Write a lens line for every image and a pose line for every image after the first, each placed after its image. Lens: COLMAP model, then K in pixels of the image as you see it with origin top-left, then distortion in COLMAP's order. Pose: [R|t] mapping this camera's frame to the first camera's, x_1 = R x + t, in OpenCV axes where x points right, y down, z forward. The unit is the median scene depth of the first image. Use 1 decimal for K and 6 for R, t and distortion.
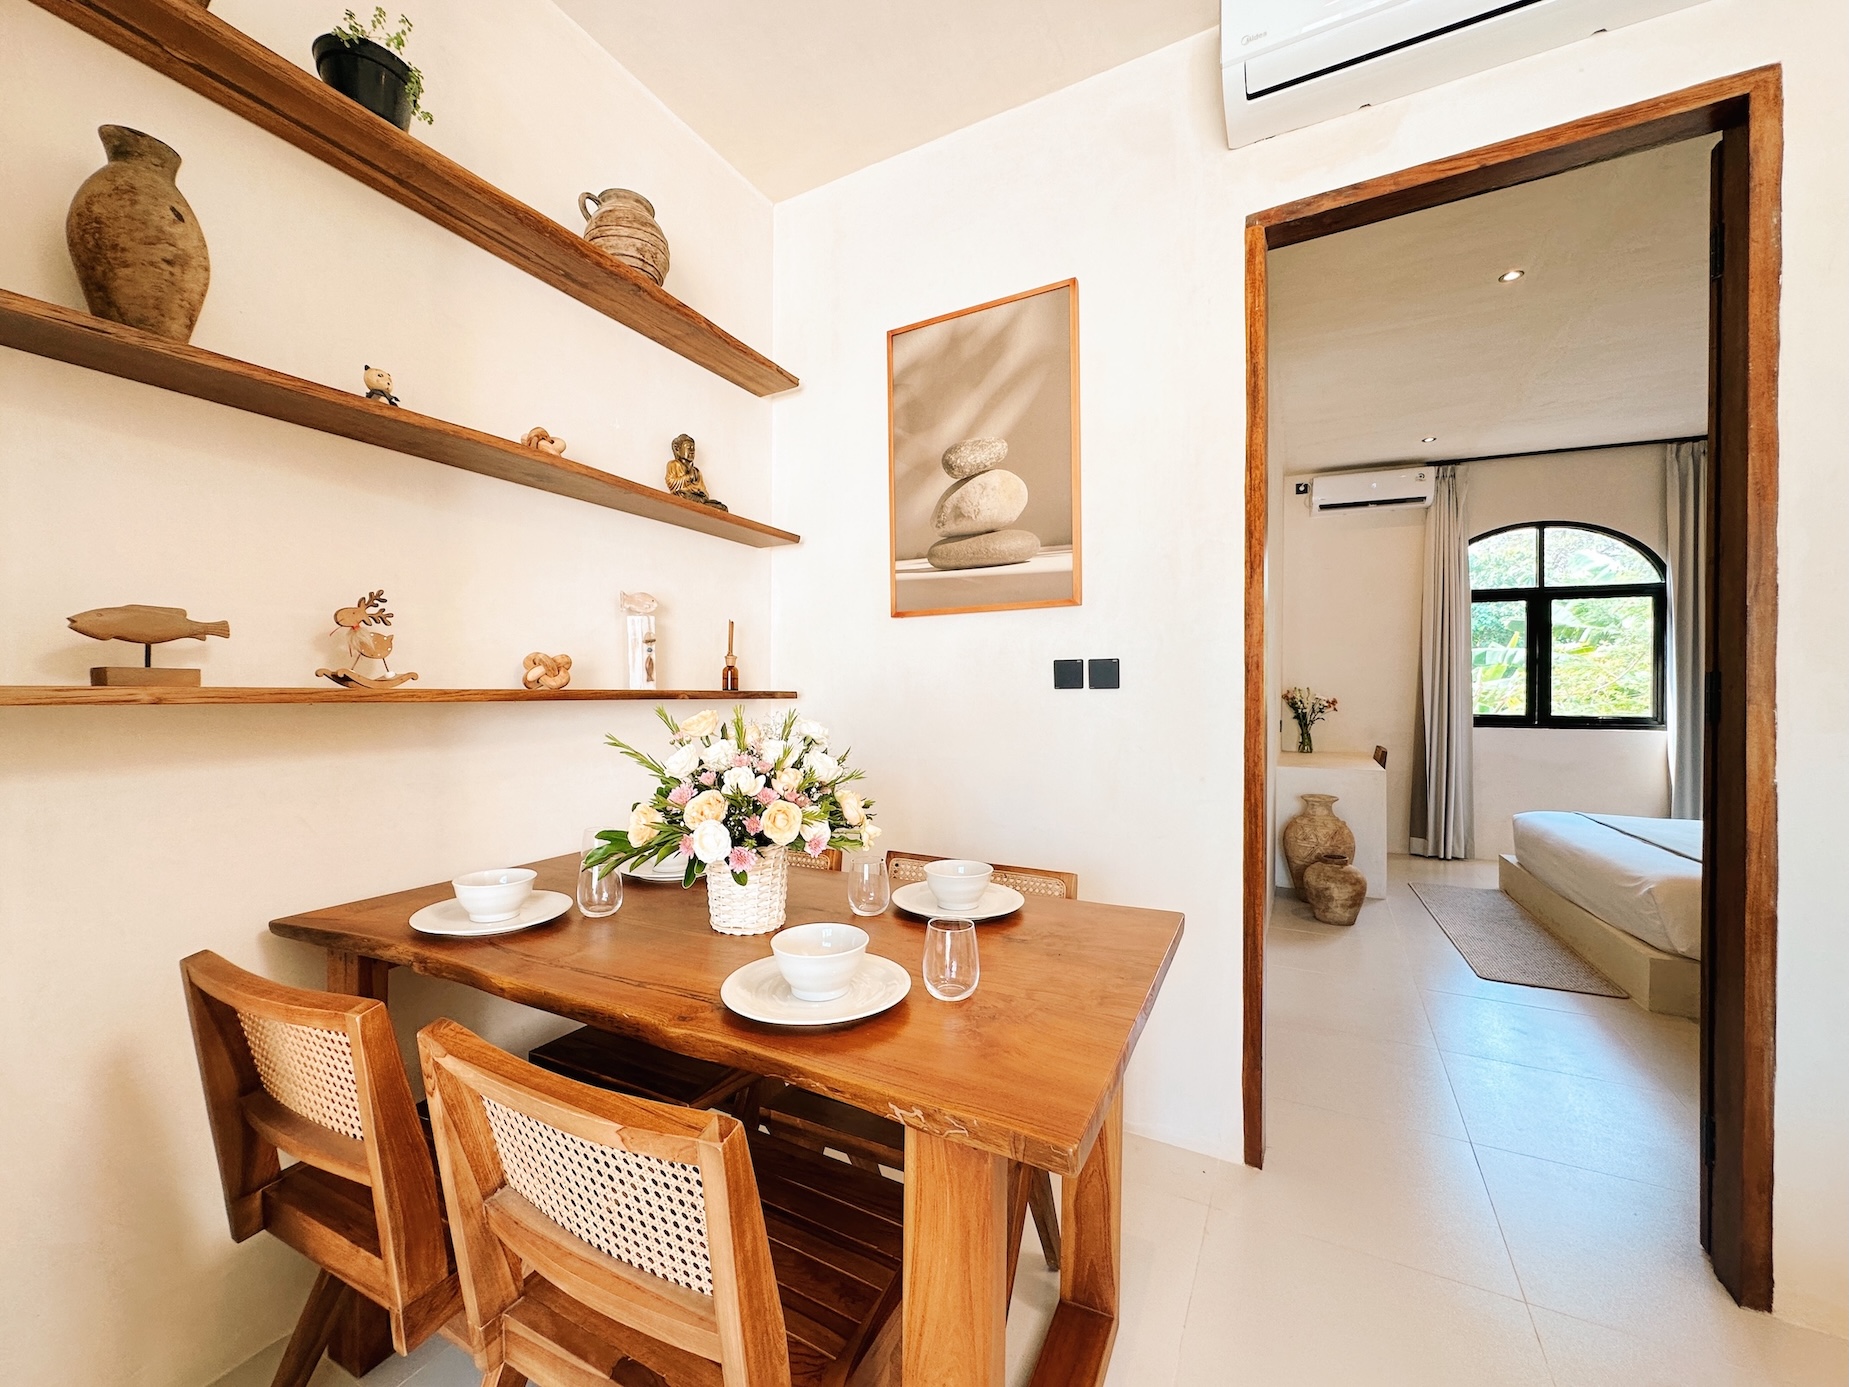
lens RADIAL K [[745.3, 0, 917.3], [0, 745.3, 697.0], [0, 0, 1]] dist [0.000984, 0.000161]
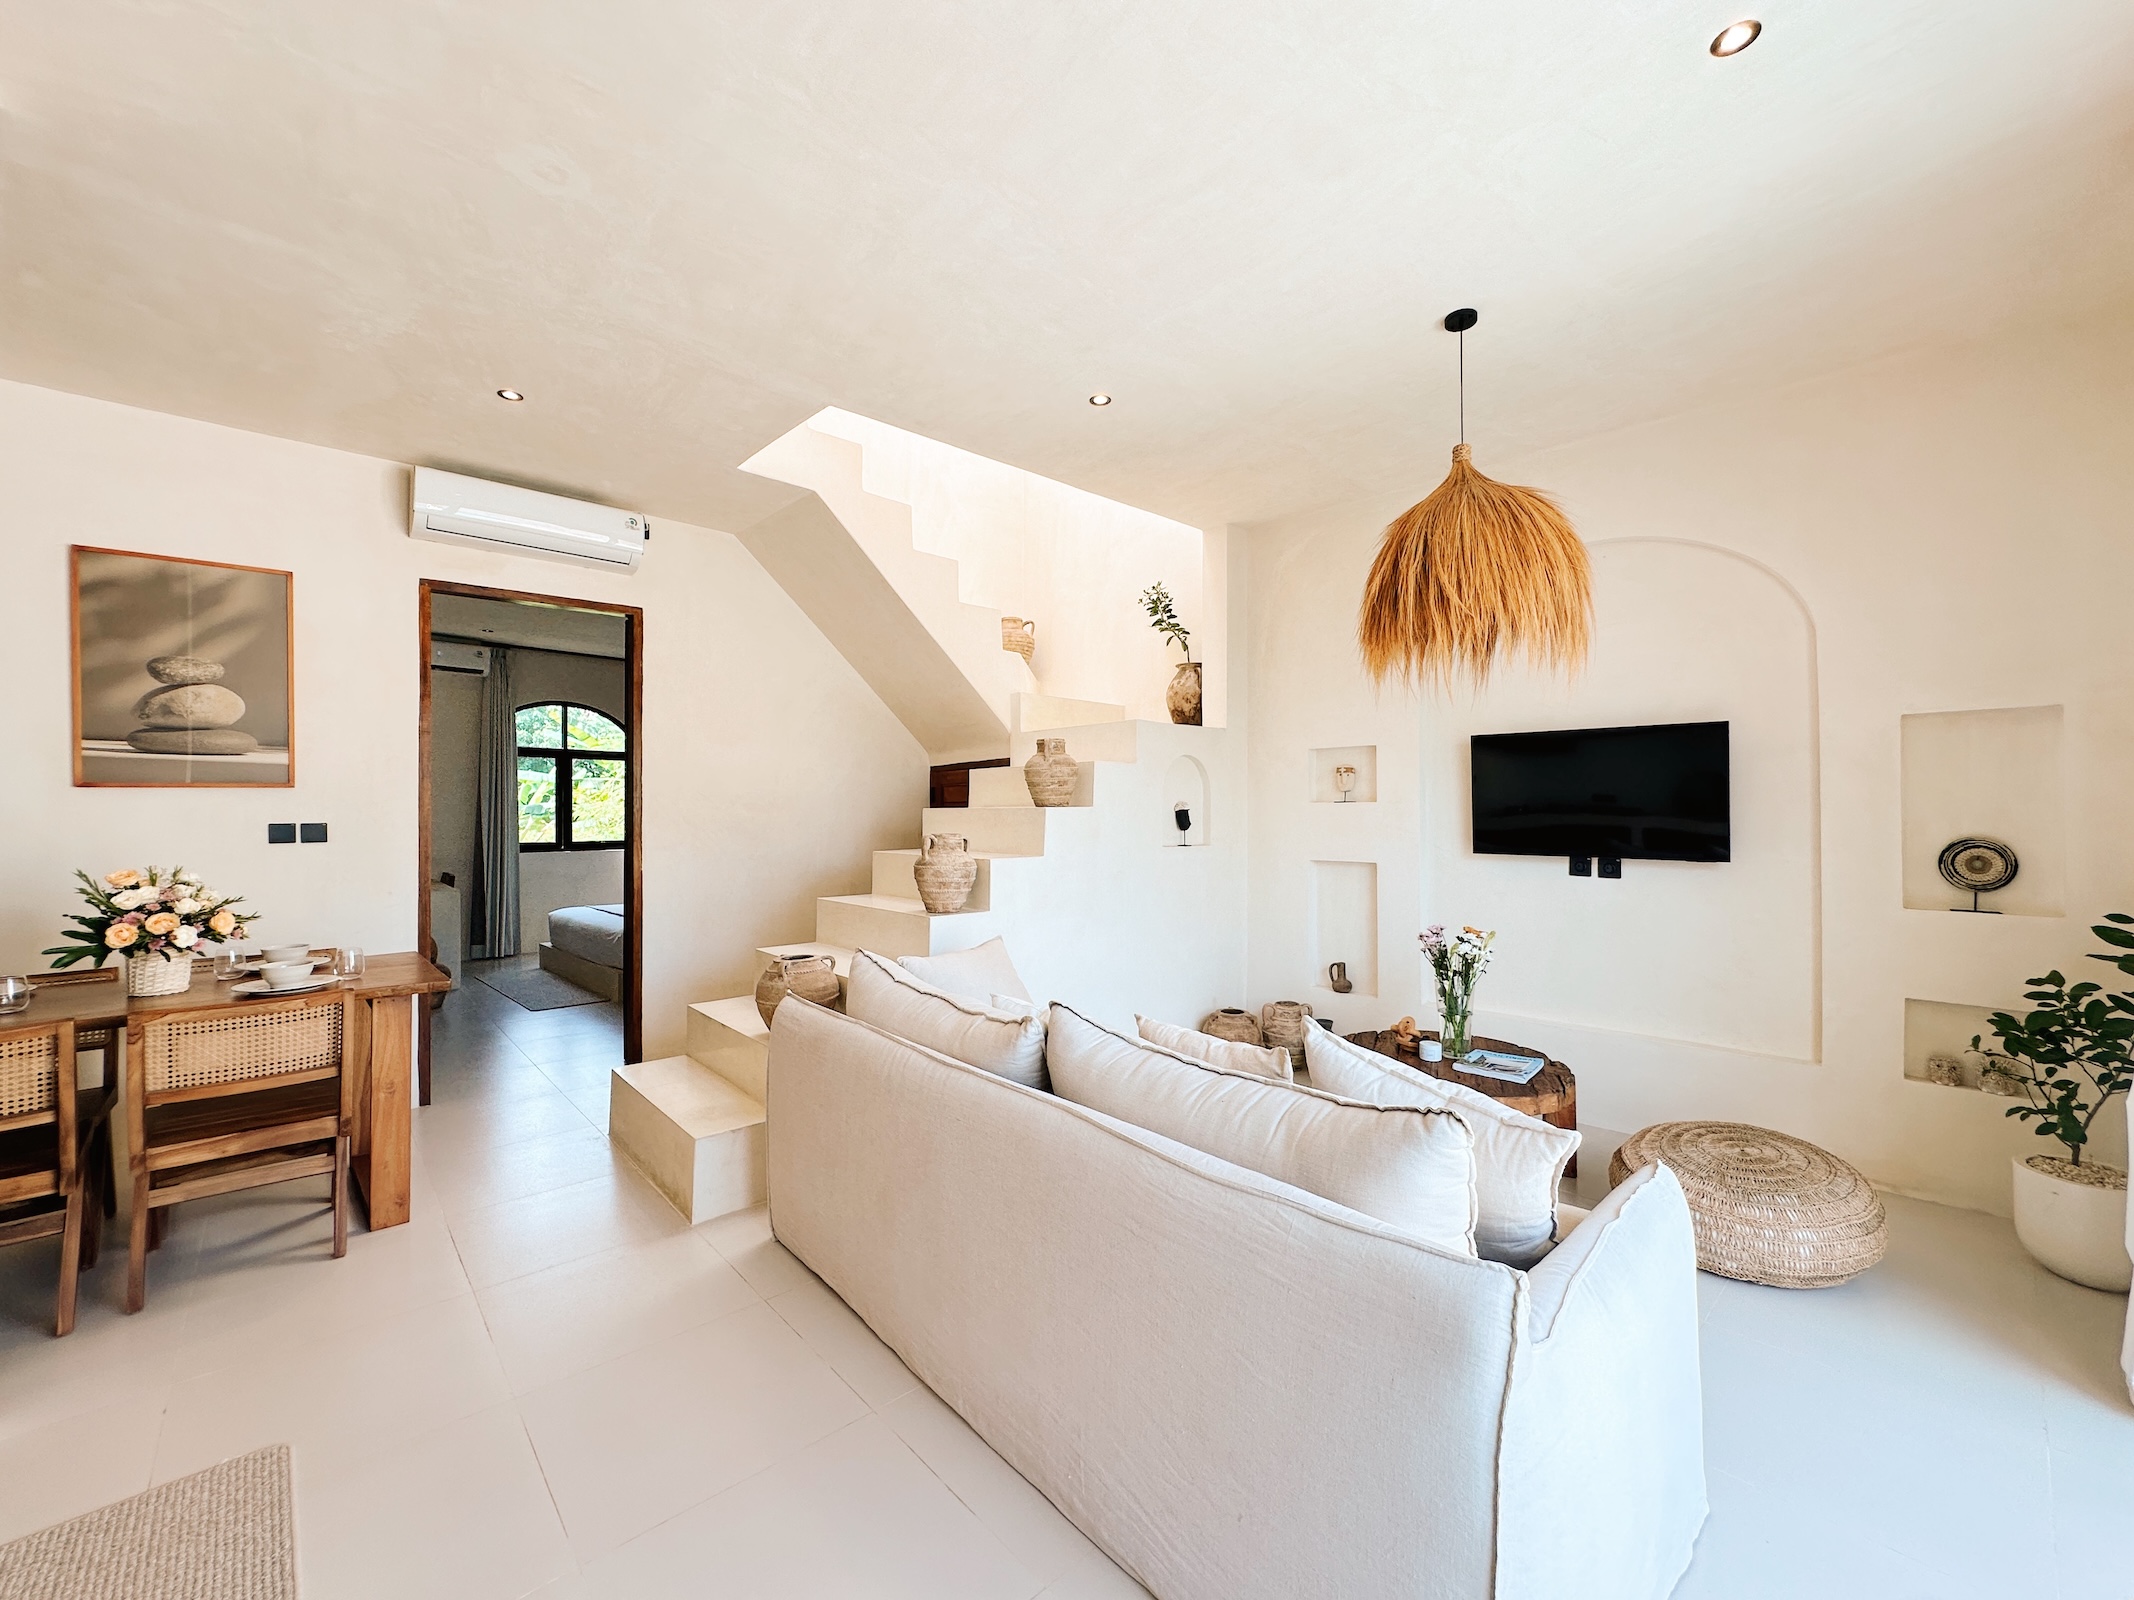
lens RADIAL K [[860.8, 0, 1067.2], [0, 860.8, 803.1], [0, 0, 1]] dist [0.000778, 0.000717]
pose [[0.339451, 0.004747, 0.940612, -0.791172], [0.010380, 0.999907, -0.008792, -0.053712], [-0.940566, 0.012748, 0.339370, -0.942580]]
